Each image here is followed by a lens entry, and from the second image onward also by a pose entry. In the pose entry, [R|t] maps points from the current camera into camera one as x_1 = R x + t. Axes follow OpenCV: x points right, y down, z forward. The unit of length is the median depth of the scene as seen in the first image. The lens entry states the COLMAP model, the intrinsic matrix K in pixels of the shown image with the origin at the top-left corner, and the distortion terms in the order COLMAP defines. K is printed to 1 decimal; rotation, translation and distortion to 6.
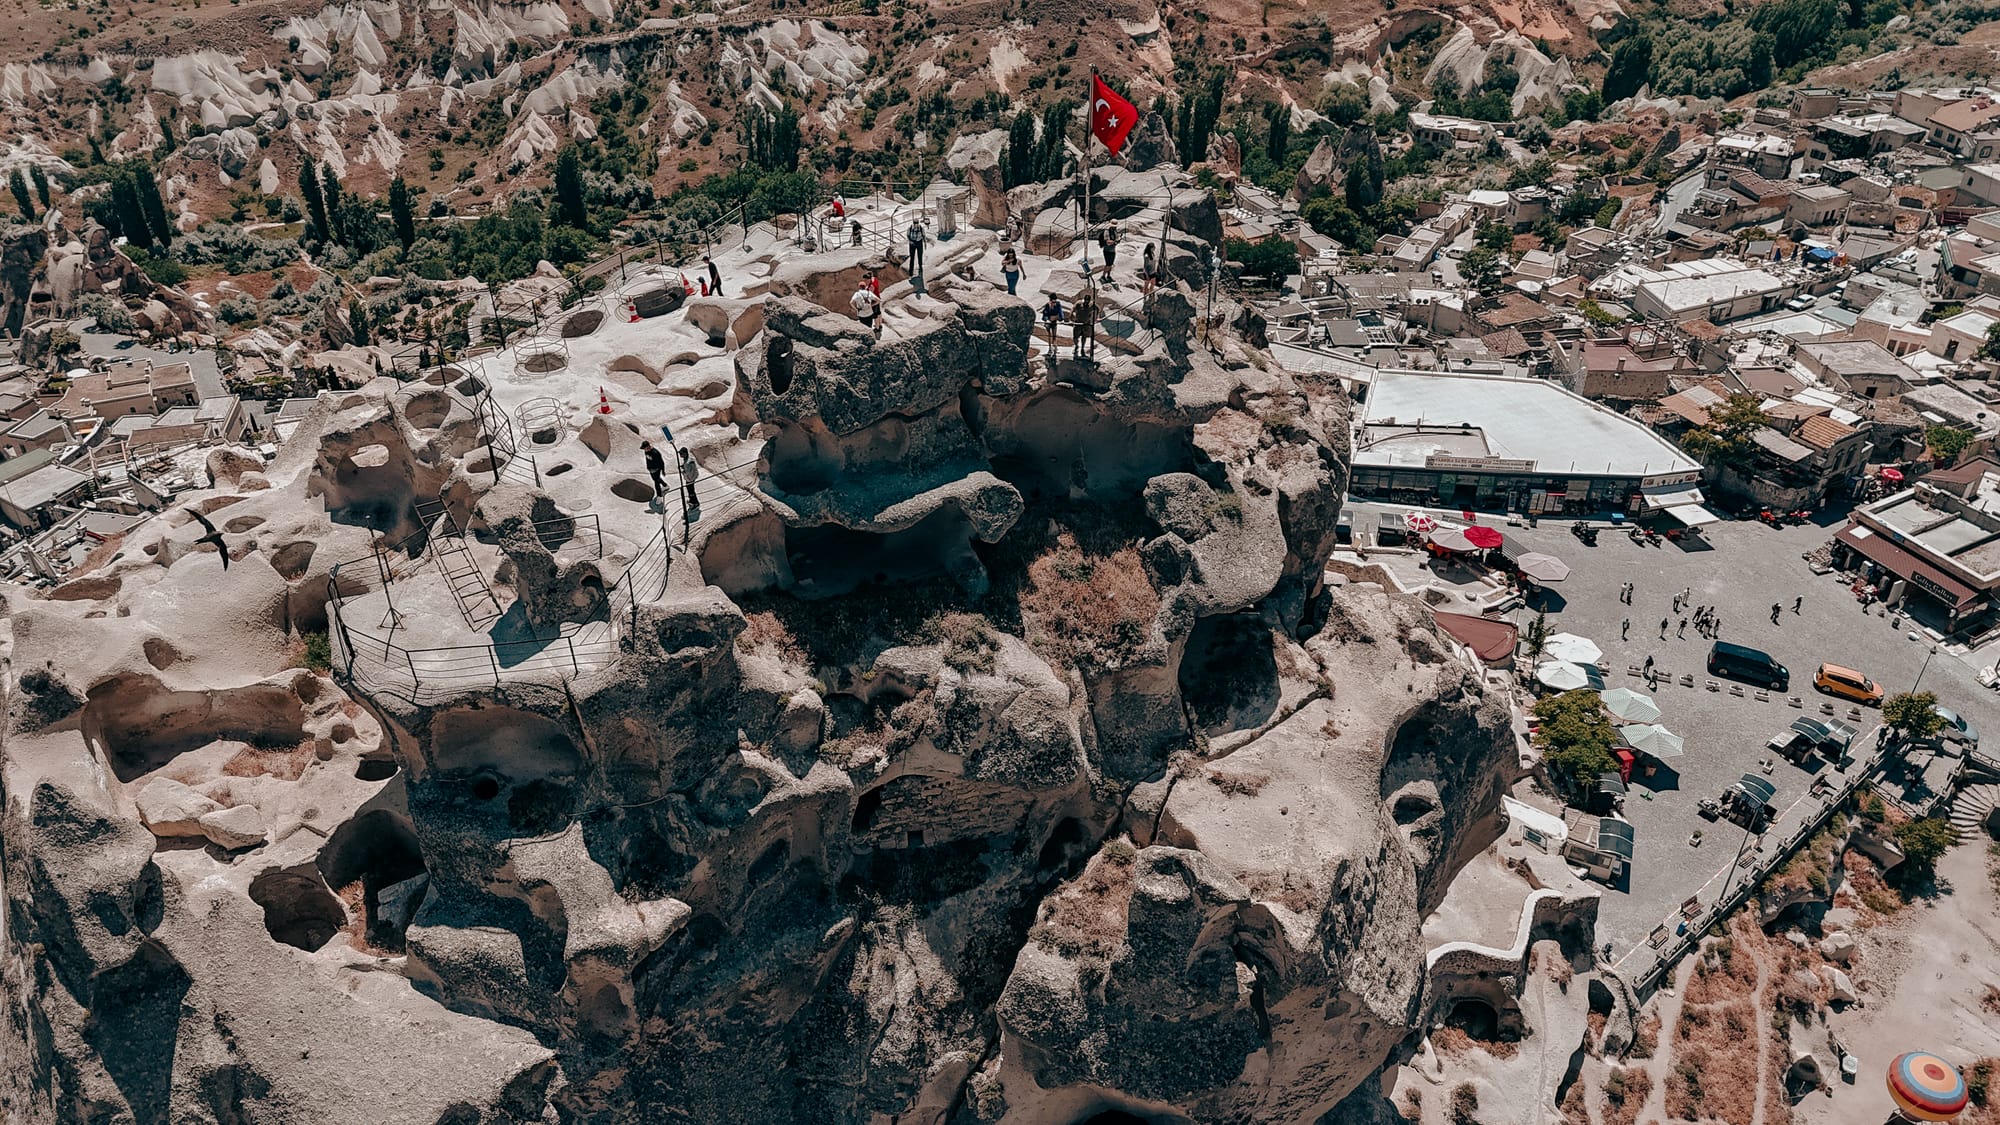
lens RADIAL K [[1475.5, 0, 1000.0], [0, 1475.5, 562.5], [0, 0, 1]] dist [0.066993, -0.056808]
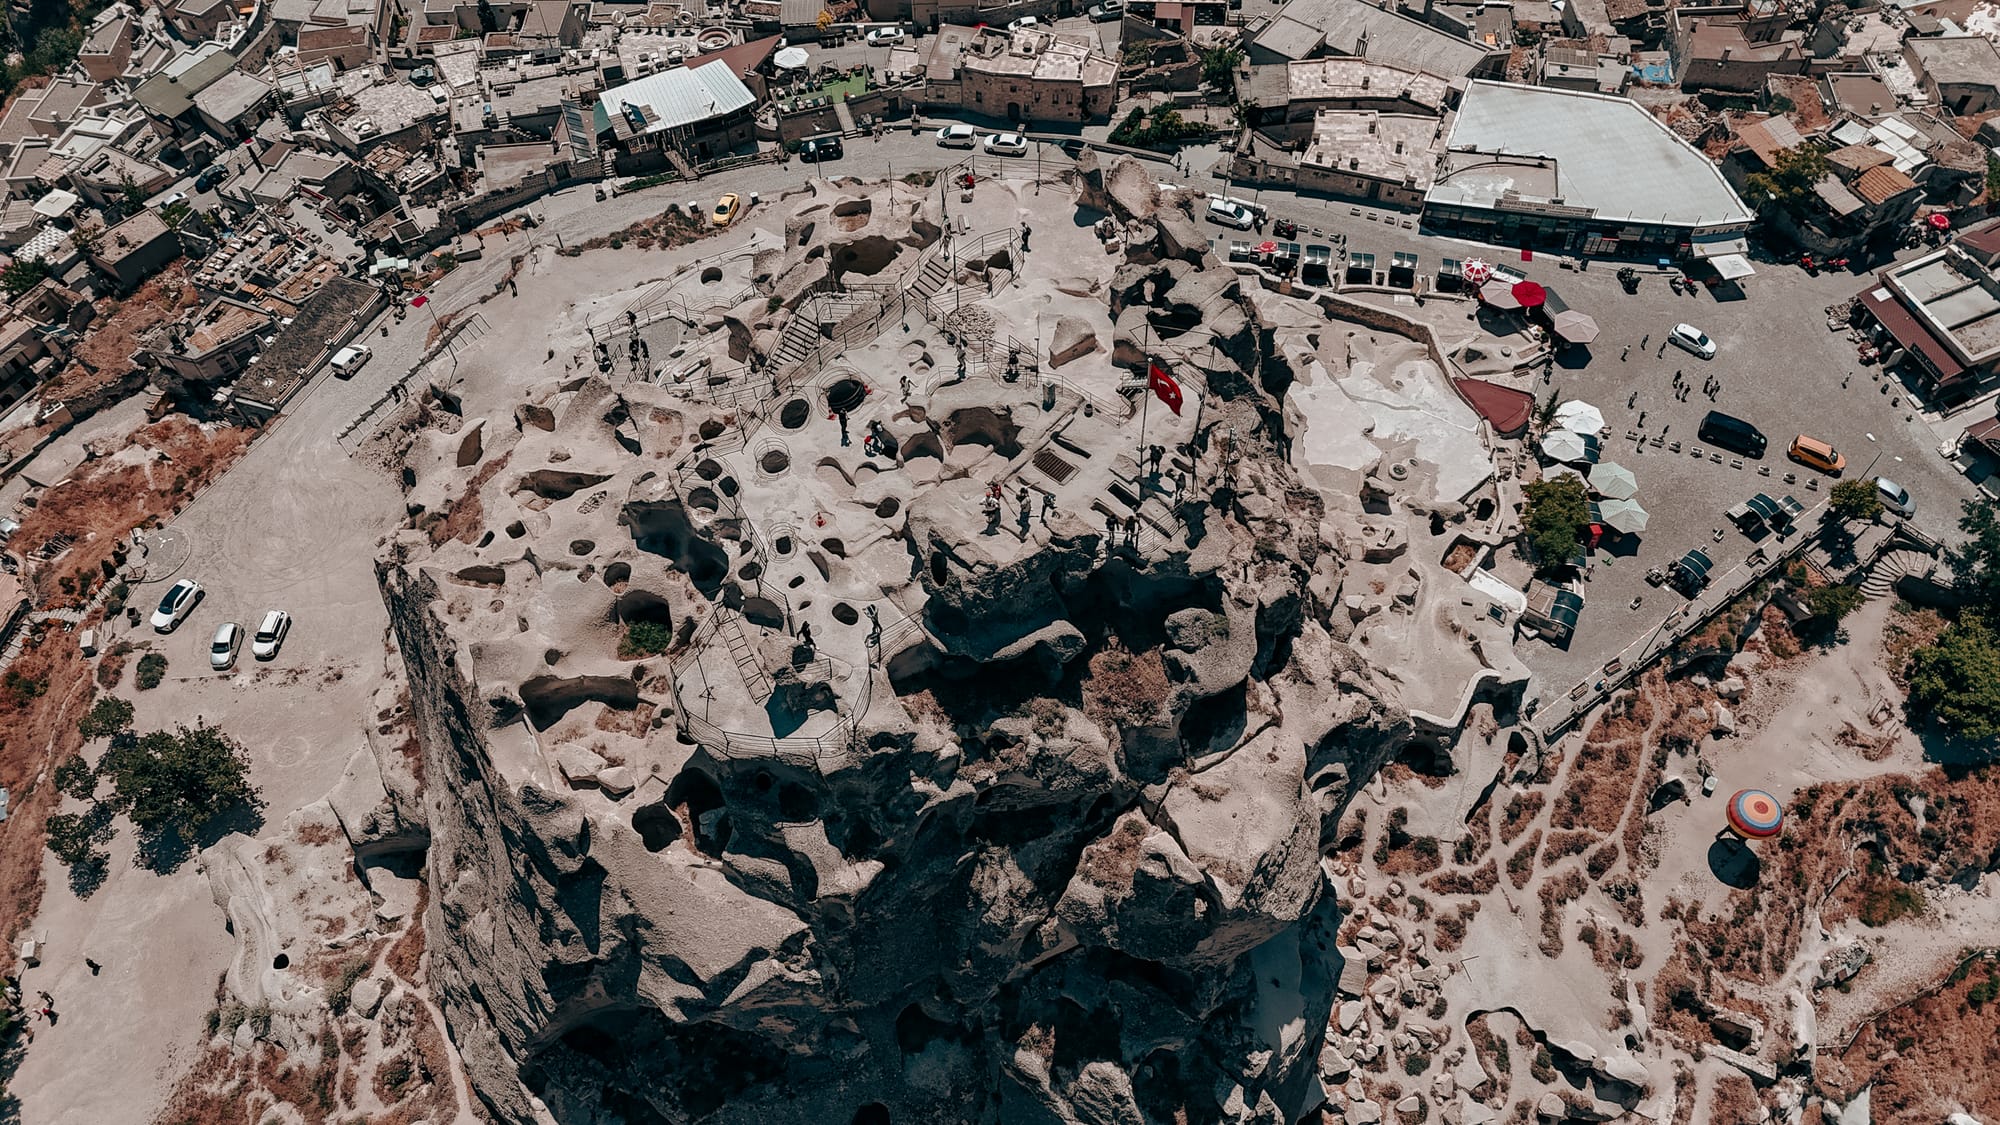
lens RADIAL K [[1475.5, 0, 1000.0], [0, 1475.5, 562.5], [0, 0, 1]] dist [0.066993, -0.056808]
pose [[0.996734, 0.057424, -0.056773, 0.007215], [-0.032936, 0.931028, 0.363458, -0.604603], [0.073728, -0.360401, 0.929879, -0.401733]]
